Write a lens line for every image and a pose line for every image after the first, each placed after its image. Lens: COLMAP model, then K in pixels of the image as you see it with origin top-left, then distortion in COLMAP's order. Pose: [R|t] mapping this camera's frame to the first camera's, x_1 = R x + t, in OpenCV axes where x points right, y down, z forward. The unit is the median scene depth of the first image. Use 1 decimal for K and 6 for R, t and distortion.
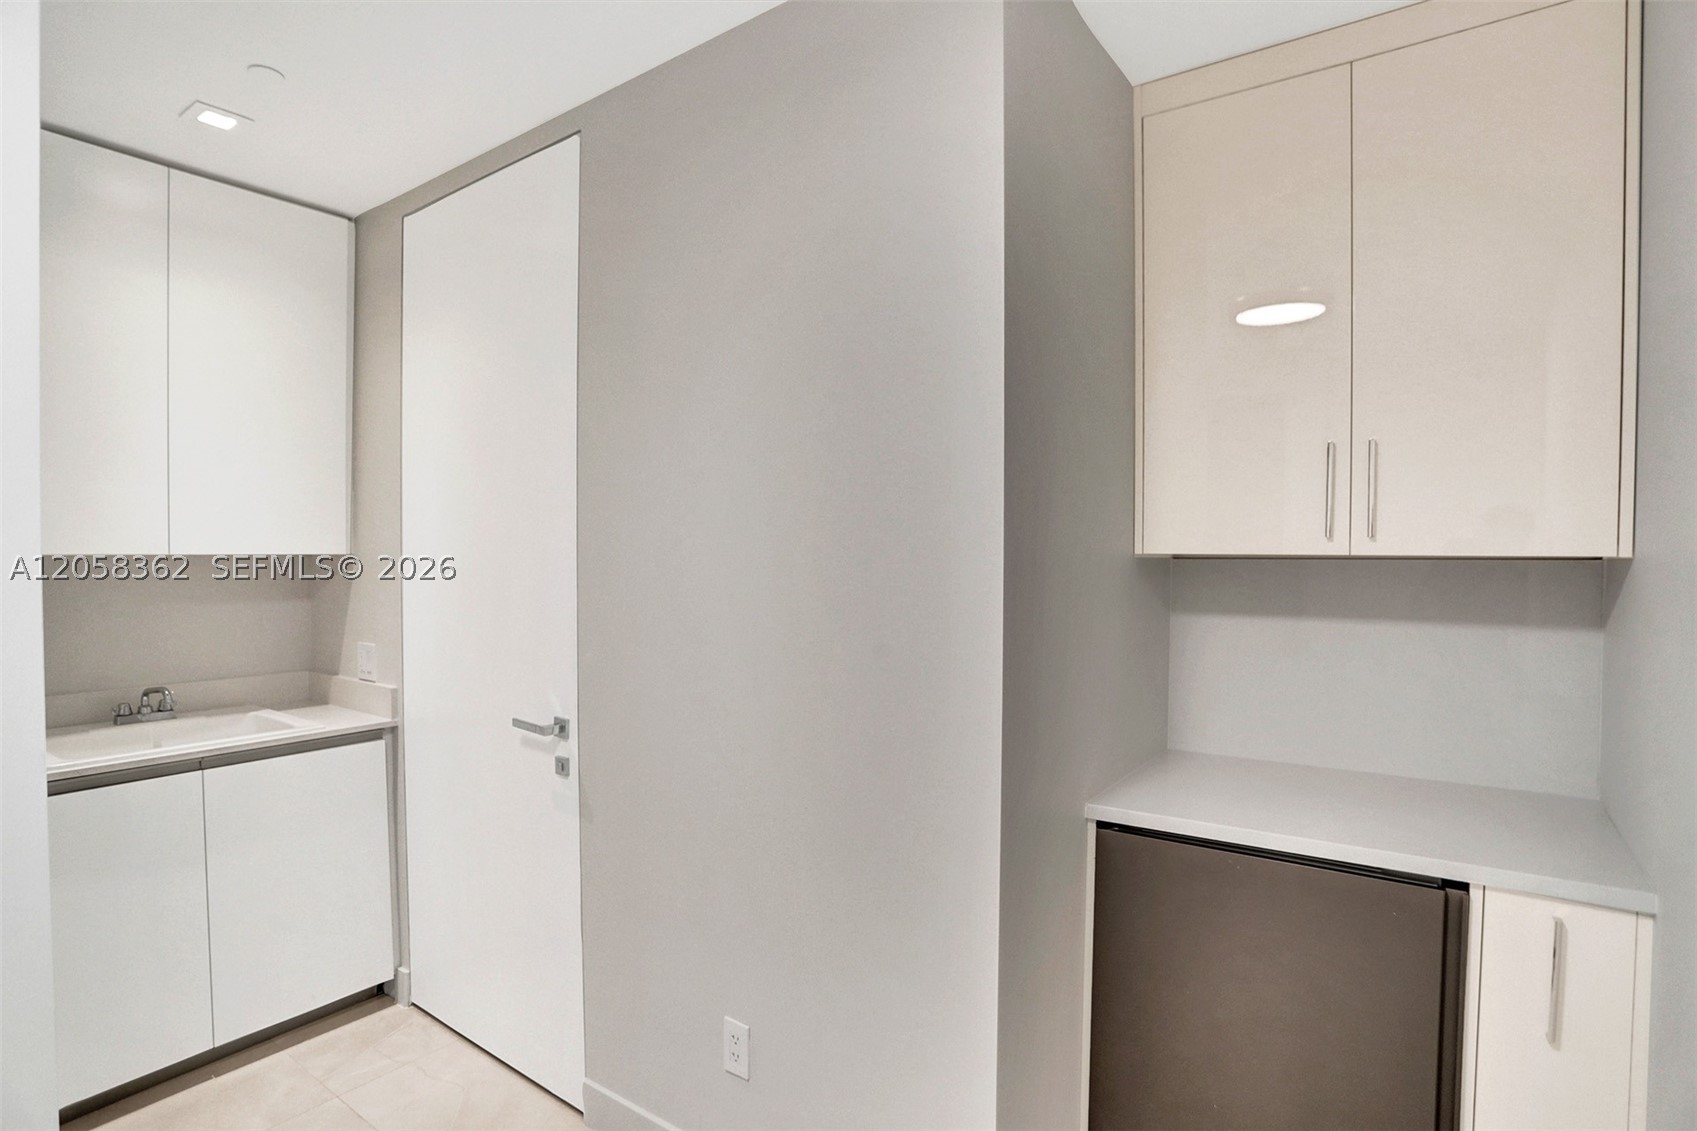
lens RADIAL K [[859.3, 0, 848.5], [0, 859.3, 565.5], [0, 0, 1]] dist [-0.085148, 0.029946]
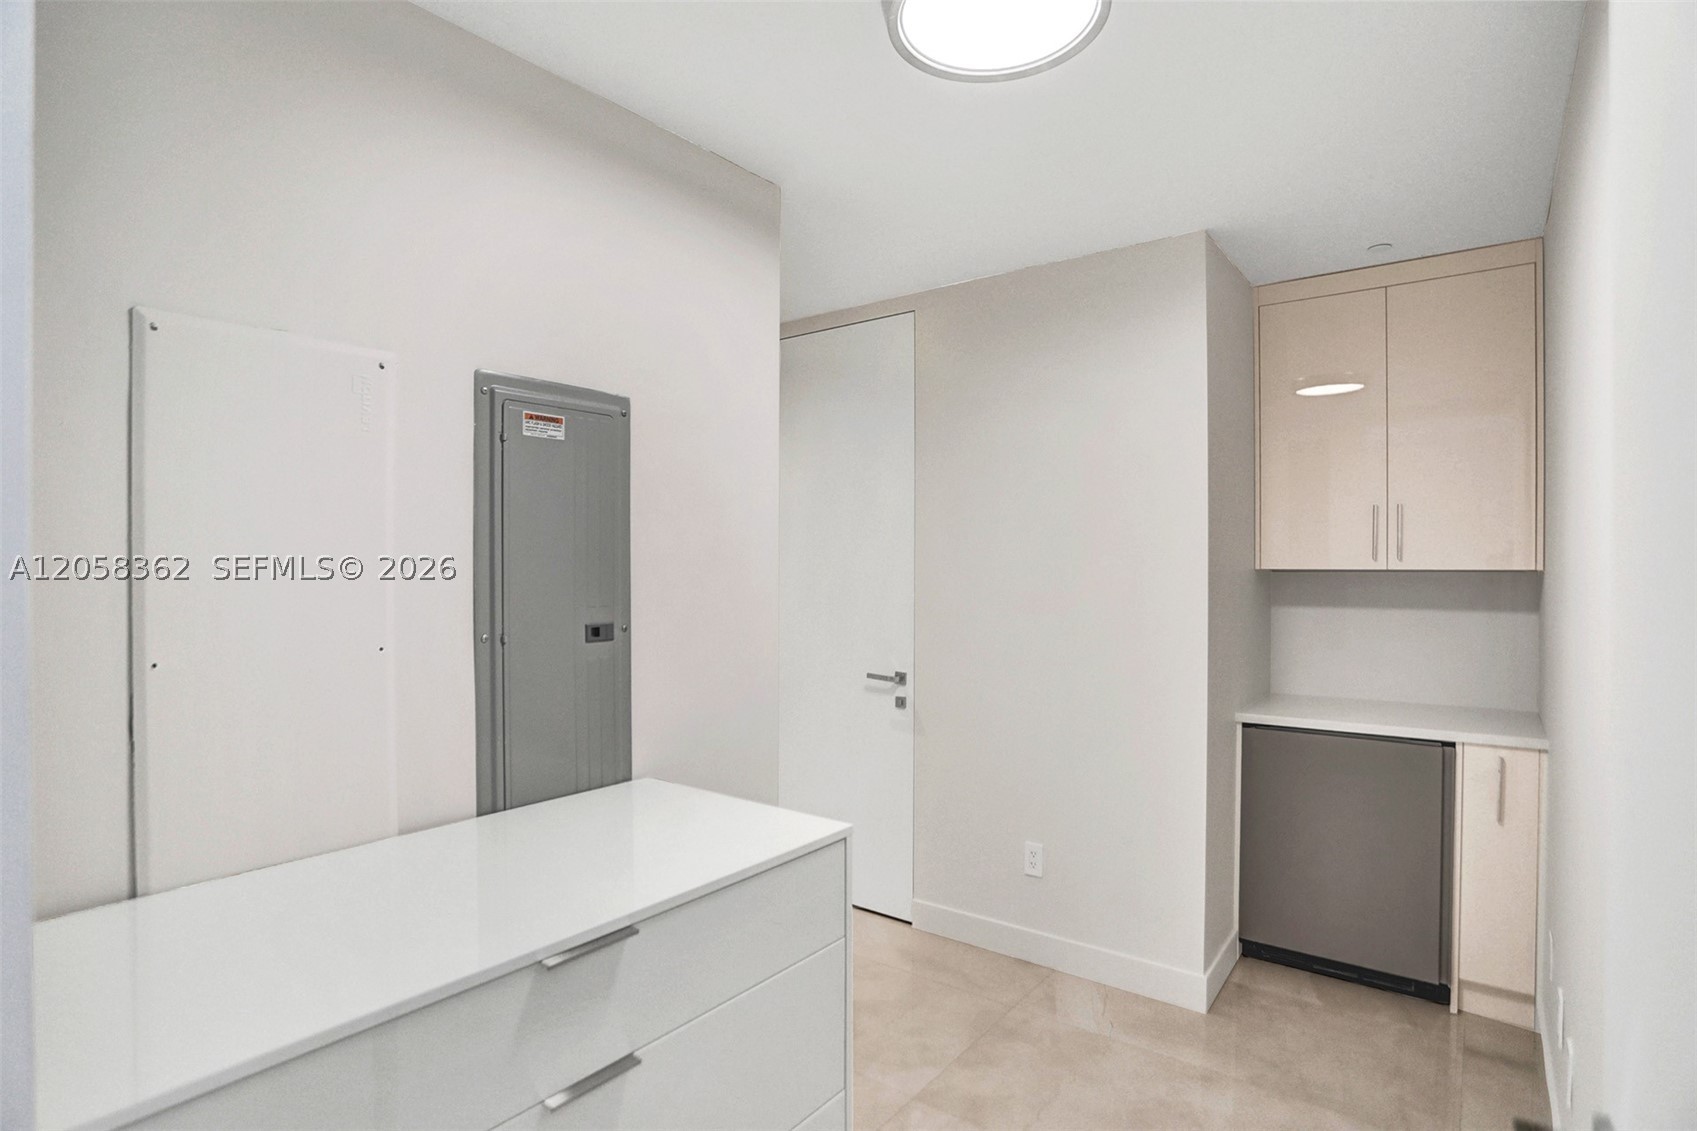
lens RADIAL K [[858.8, 0, 848.5], [0, 858.8, 565.5], [0, 0, 1]] dist [-0.046878, 0.000316]
pose [[0.999717, -0.003943, -0.023439, -0.468855], [0.003473, 0.999793, -0.020070, 0.009957], [0.023513, 0.019982, 0.999524, -0.760446]]
